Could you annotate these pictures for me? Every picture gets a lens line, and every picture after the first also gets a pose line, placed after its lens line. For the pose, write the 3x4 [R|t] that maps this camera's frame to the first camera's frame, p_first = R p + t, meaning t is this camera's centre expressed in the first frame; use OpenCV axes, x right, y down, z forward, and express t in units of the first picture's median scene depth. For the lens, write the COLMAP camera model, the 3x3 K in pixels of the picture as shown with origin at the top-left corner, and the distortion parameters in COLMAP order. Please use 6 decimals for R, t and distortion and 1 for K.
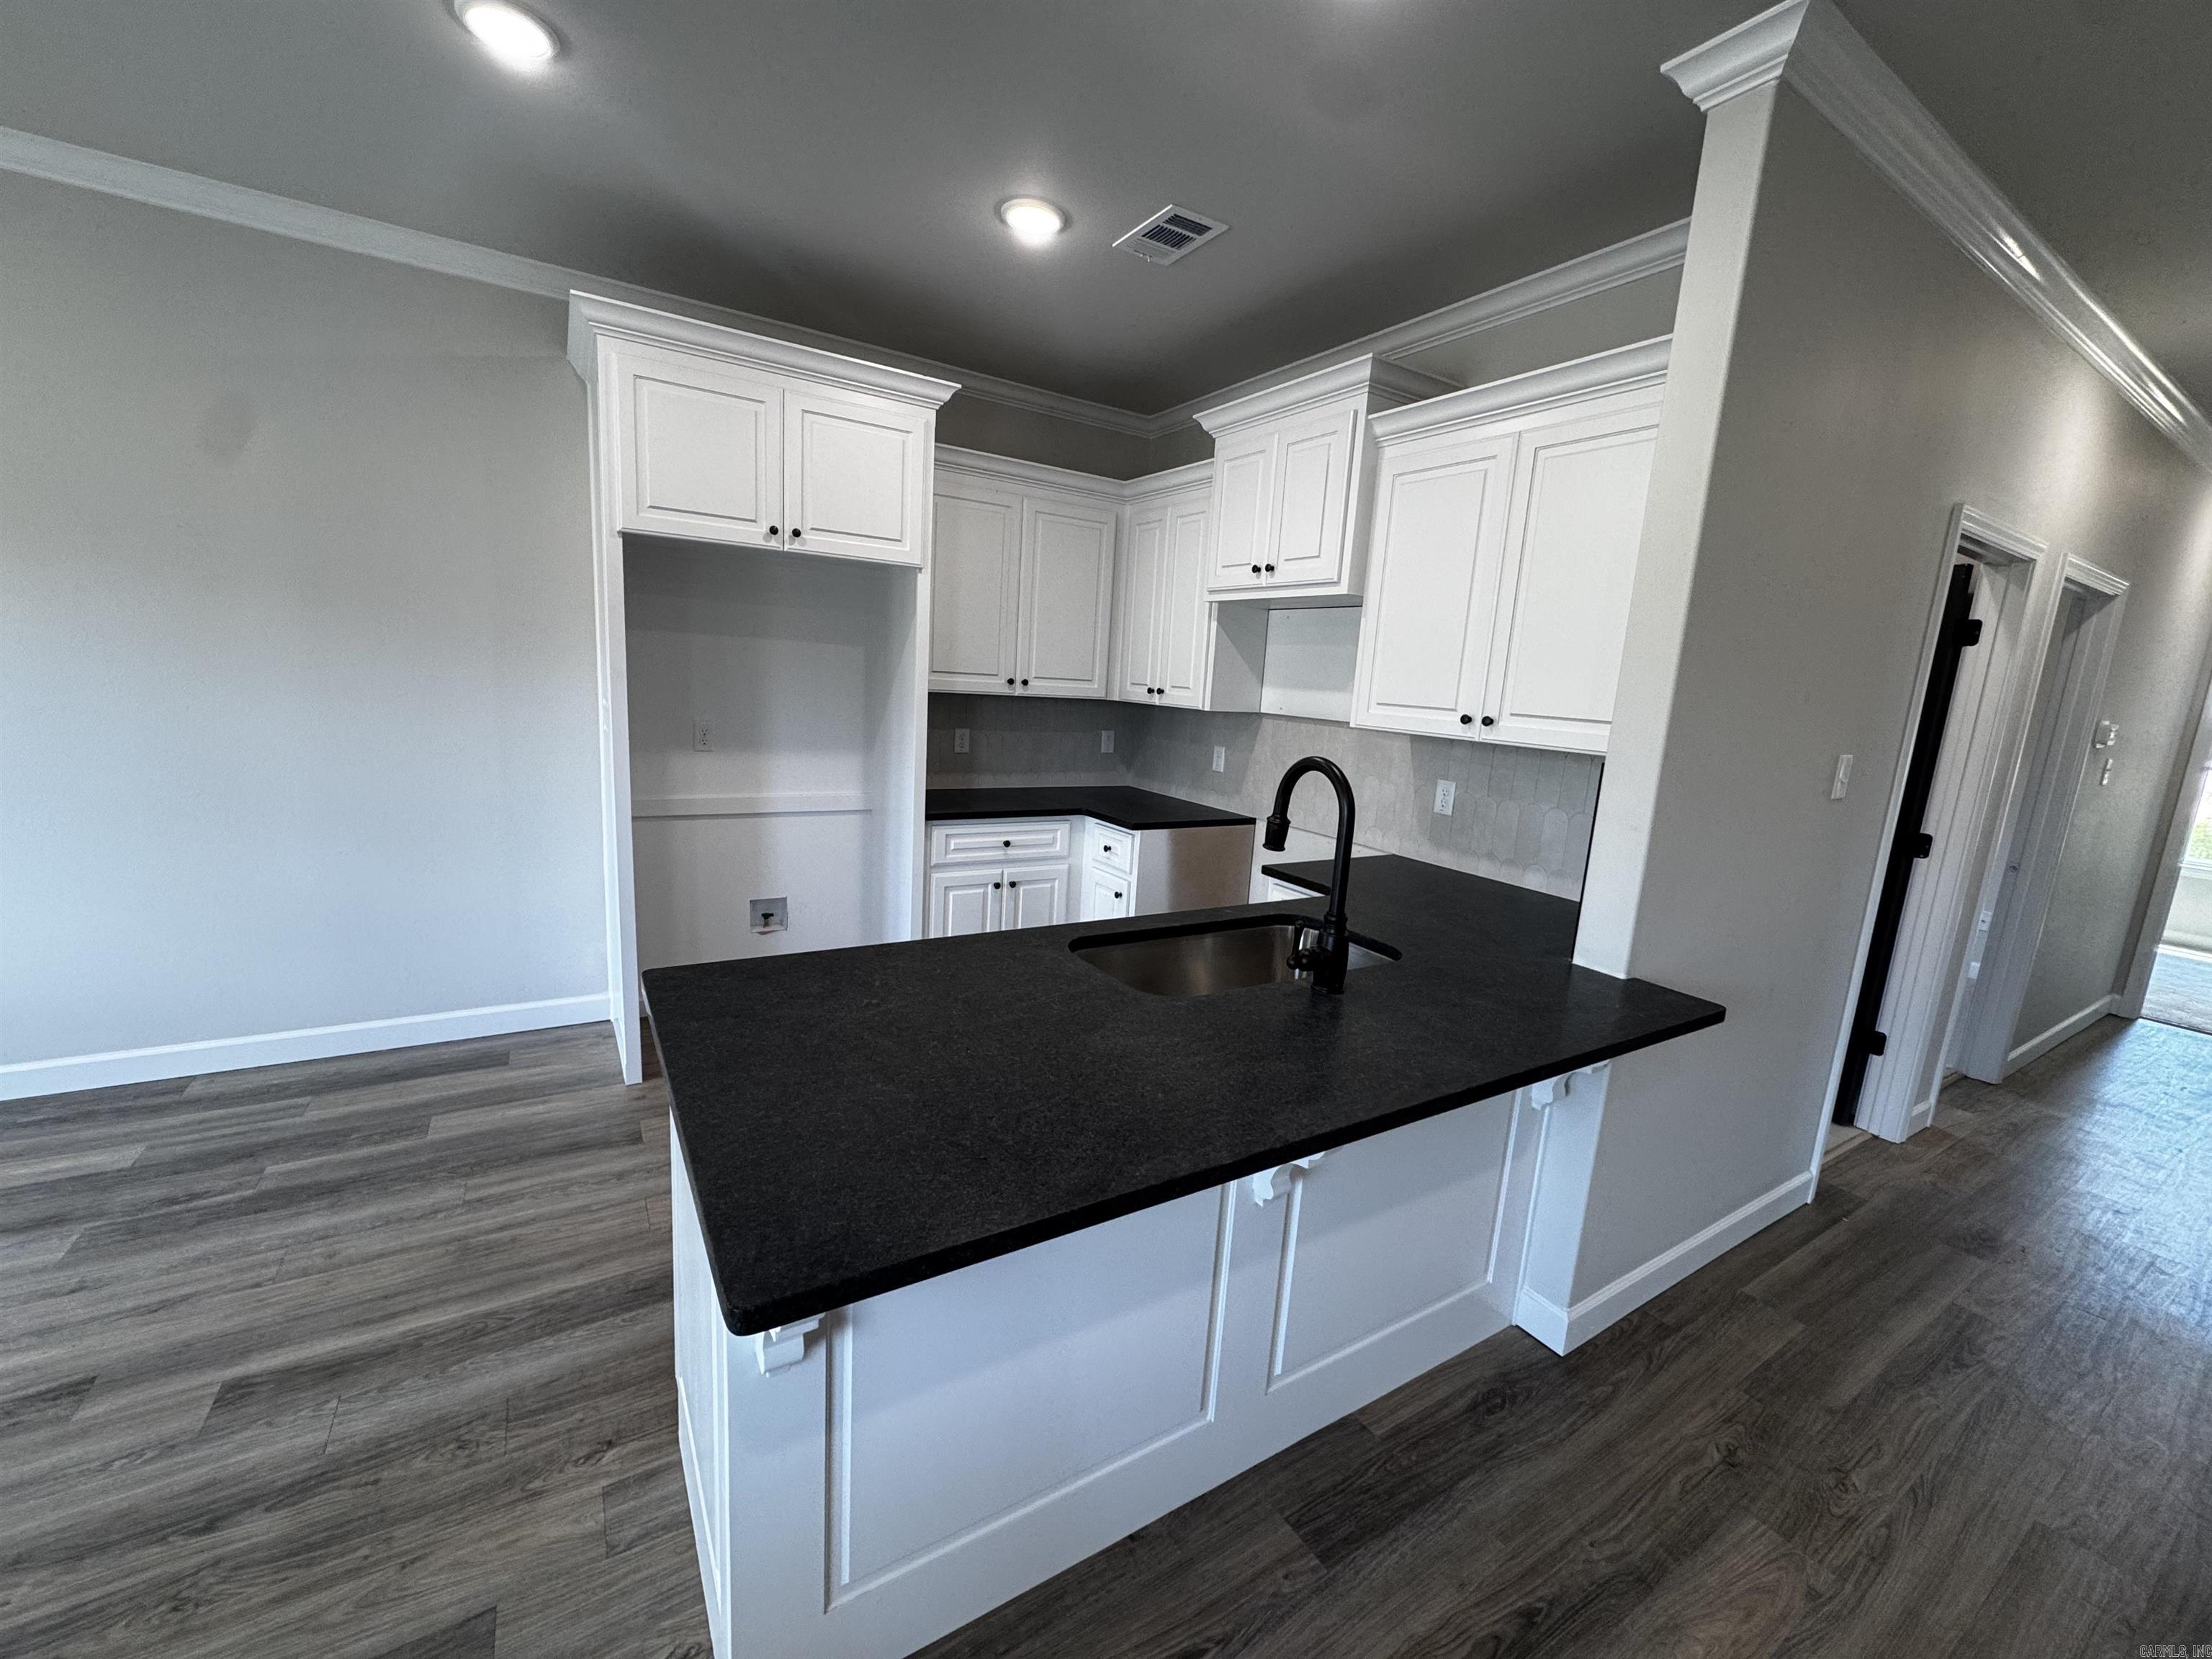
lens RADIAL K [[879.4, 0, 1106.2], [0, 879.4, 824.6], [0, 0, 1]] dist [-0.001011, -0.000078]
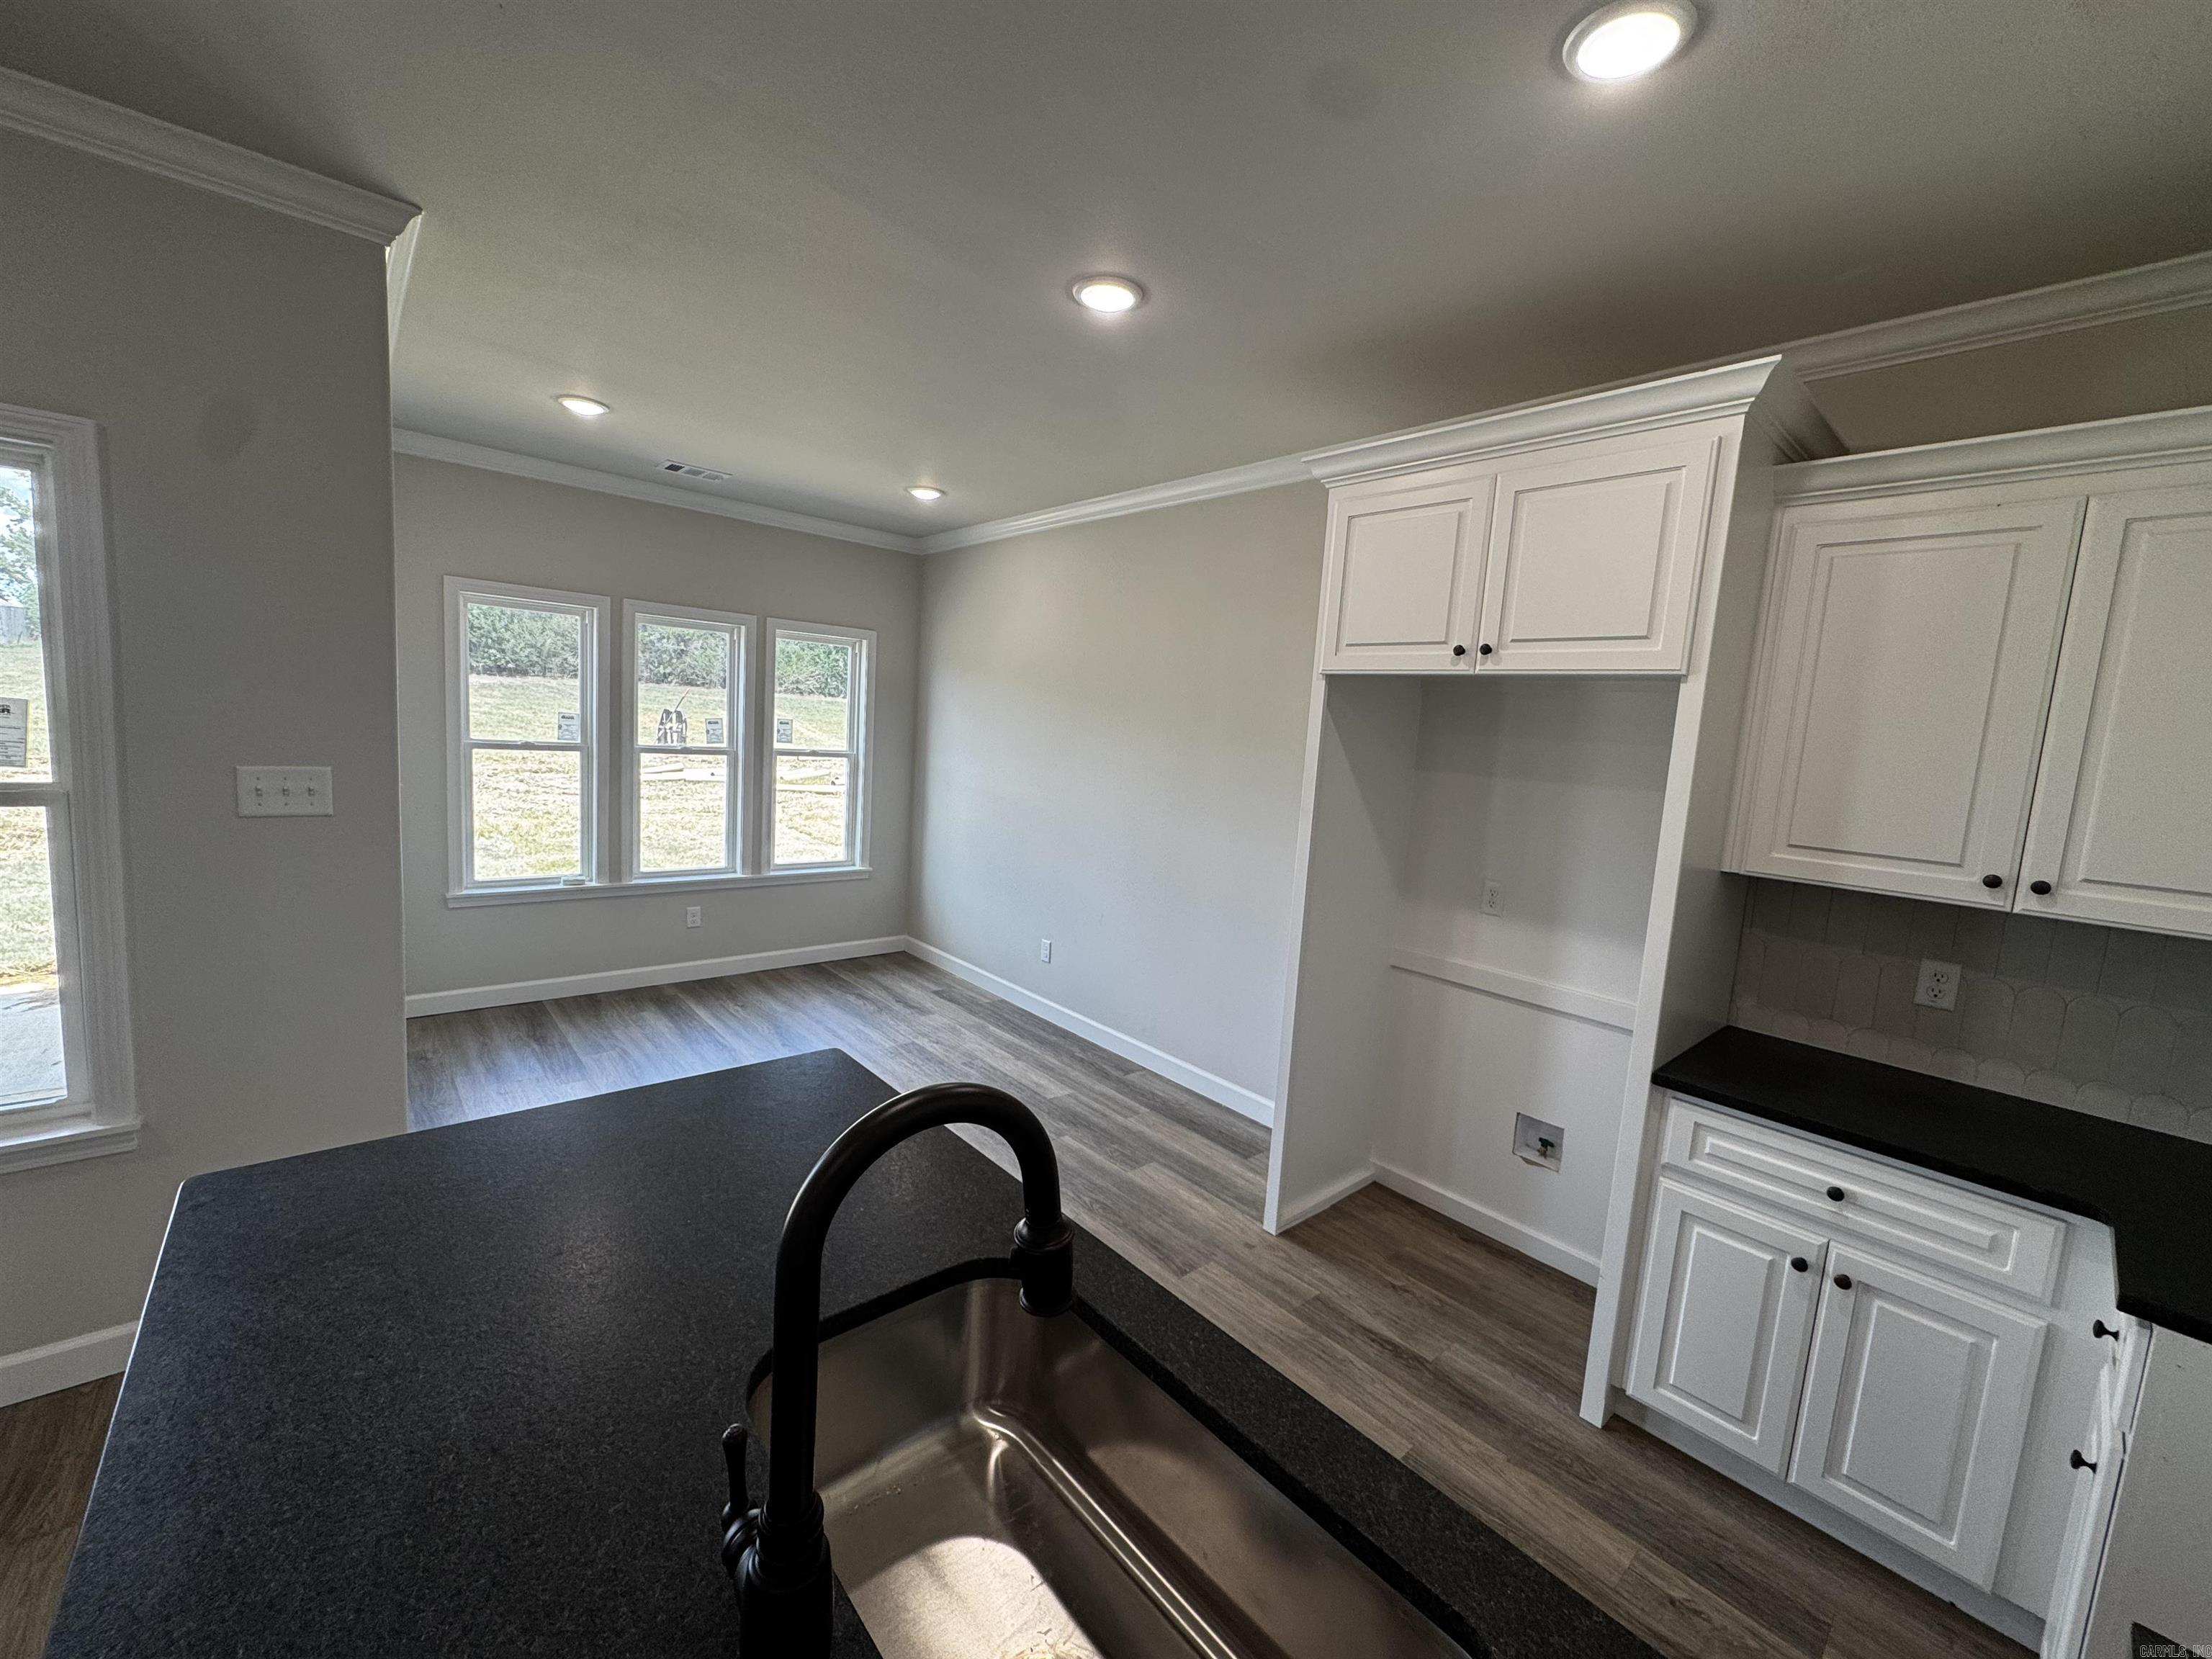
lens RADIAL K [[879.4, 0, 1106.2], [0, 879.4, 824.6], [0, 0, 1]] dist [-0.001011, -0.000078]
pose [[0.169881, 0.059551, -0.983664, 0.343338], [-0.224414, 0.974284, 0.020227, -0.115889], [0.959572, 0.217312, 0.178876, 0.544688]]
